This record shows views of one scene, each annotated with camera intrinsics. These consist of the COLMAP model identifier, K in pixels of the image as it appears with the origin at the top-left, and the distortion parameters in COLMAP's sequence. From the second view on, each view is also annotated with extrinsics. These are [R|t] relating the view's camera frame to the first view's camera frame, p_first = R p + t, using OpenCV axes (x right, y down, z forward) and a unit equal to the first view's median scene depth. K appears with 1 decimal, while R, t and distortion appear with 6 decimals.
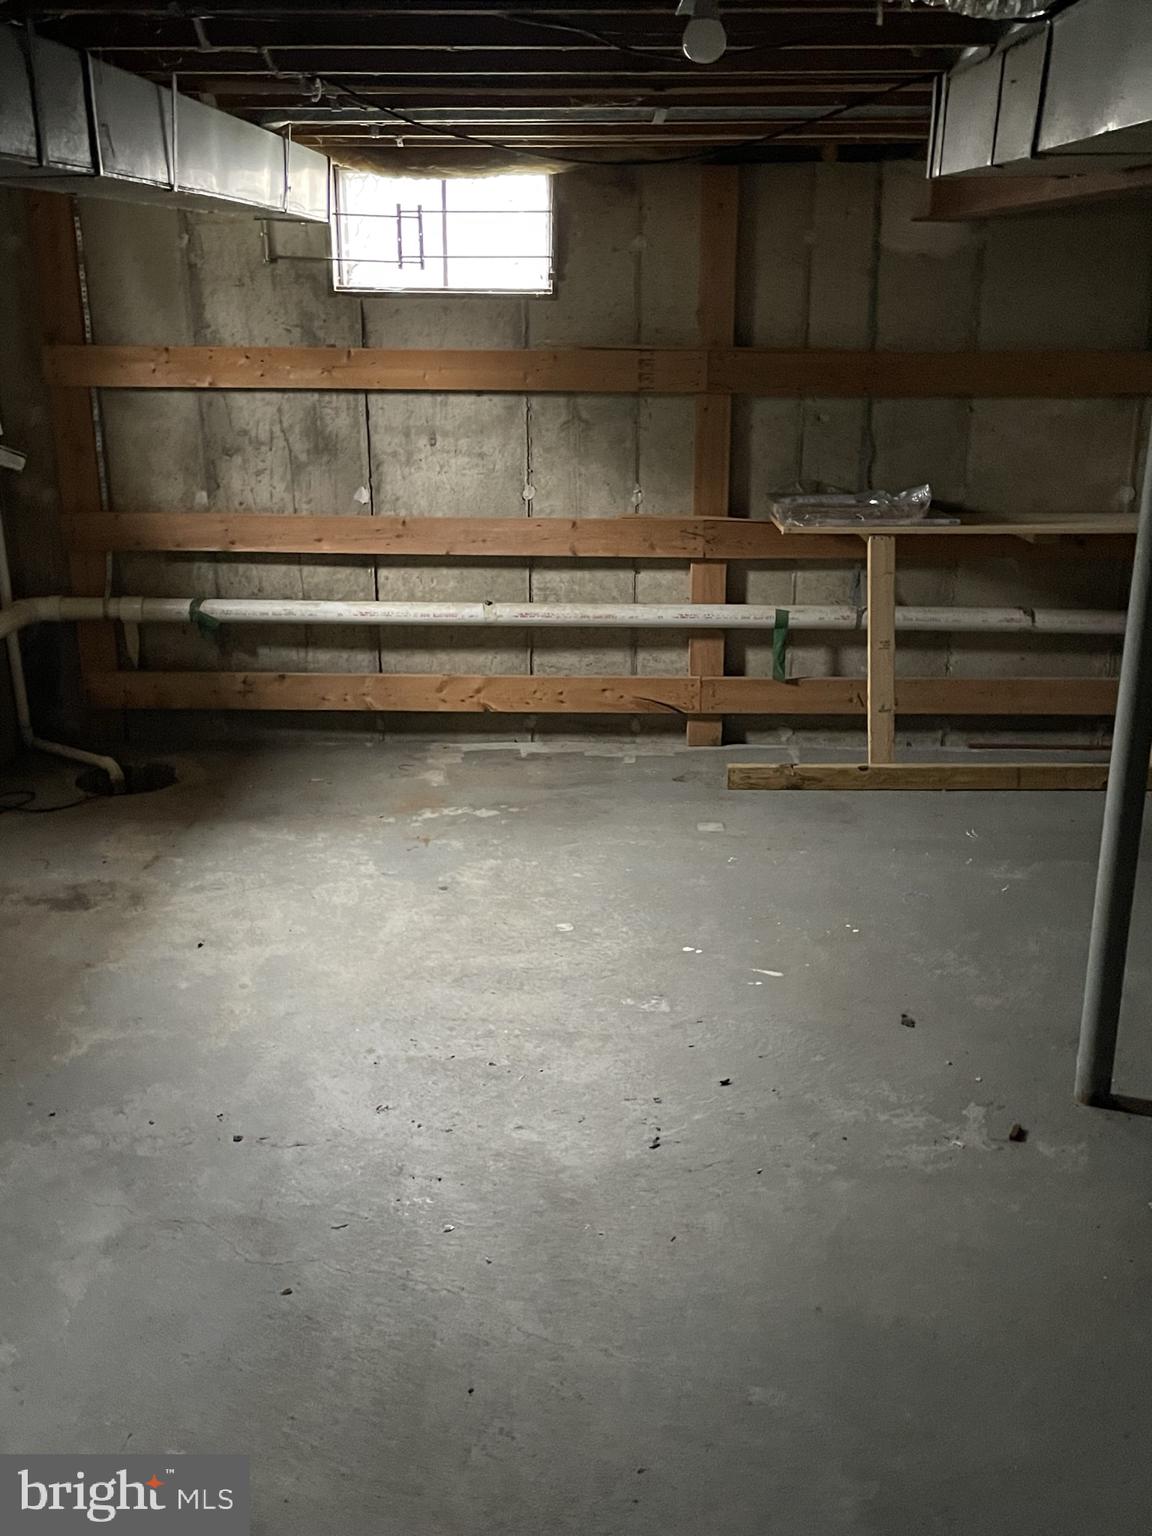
lens RADIAL K [[1548.7, 0, 576.0], [0, 1548.7, 768.0], [0, 0, 1]] dist [0.086666, -0.000269]
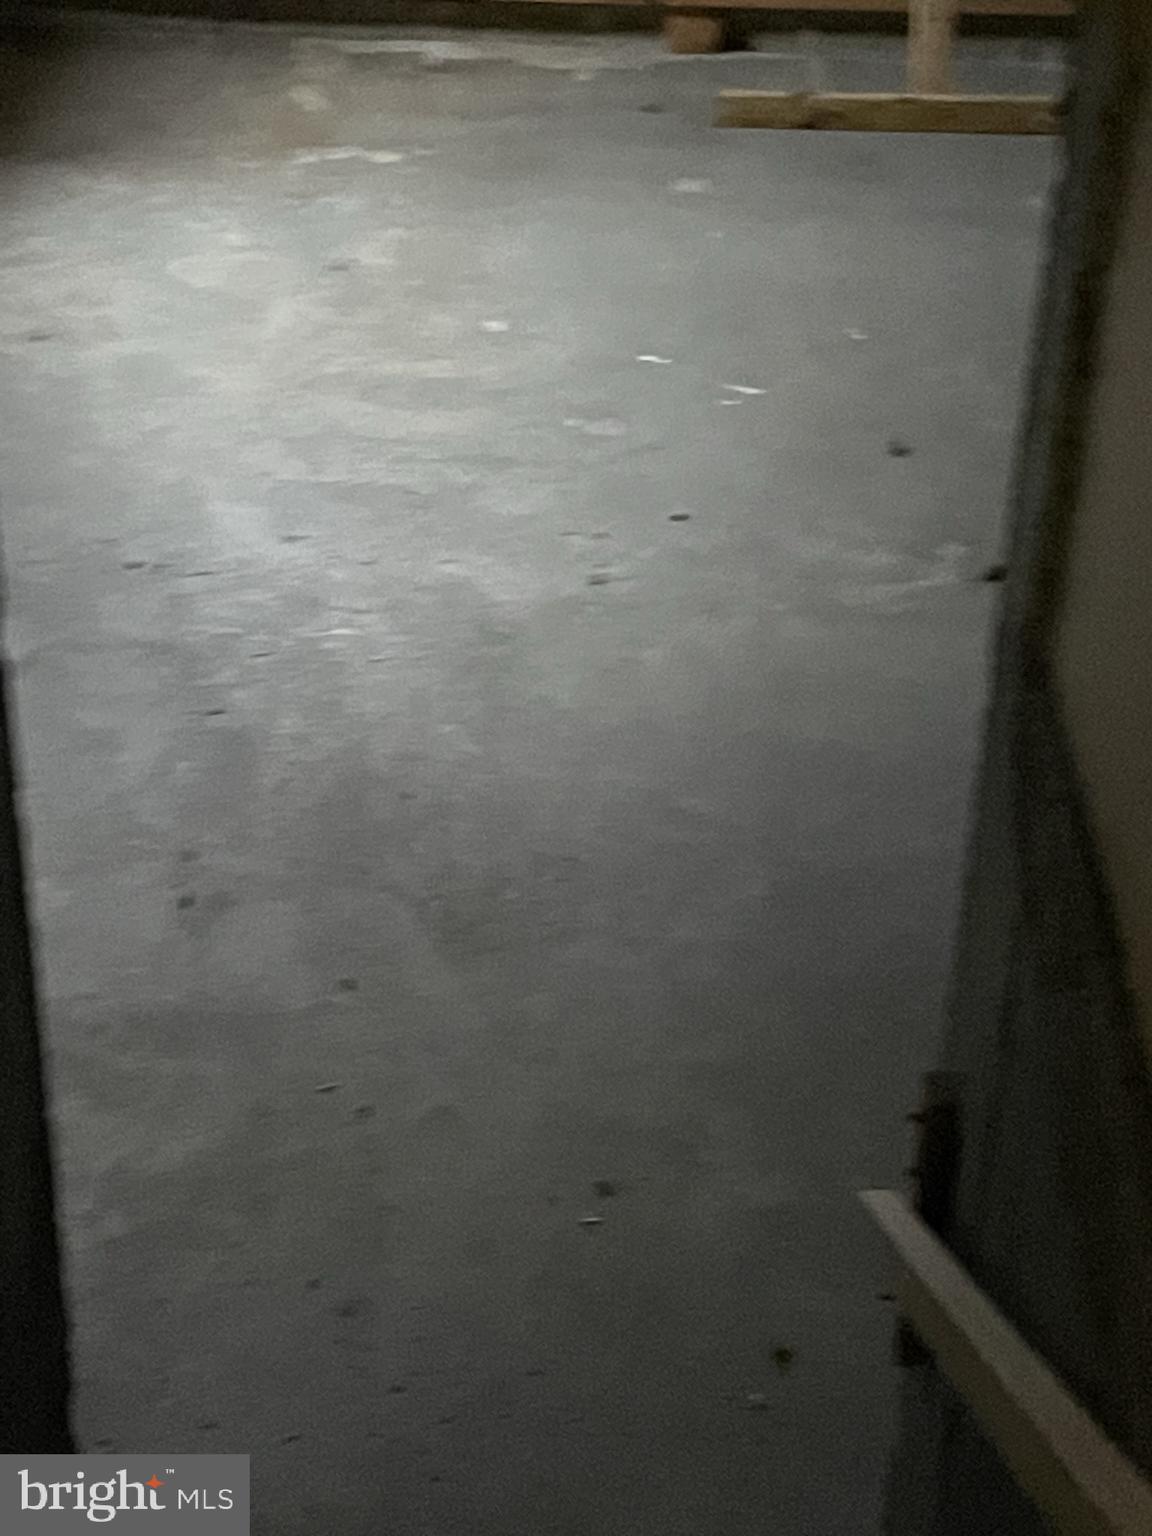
lens RADIAL K [[2818.5, 0, 576.0], [0, 2818.5, 768.0], [0, 0, 1]] dist [0.189177, -0.101358]
pose [[0.999381, 0.013474, 0.032507, -0.010619], [-0.021881, 0.961428, 0.274184, -0.083233], [-0.027559, -0.274725, 0.961128, -0.485433]]
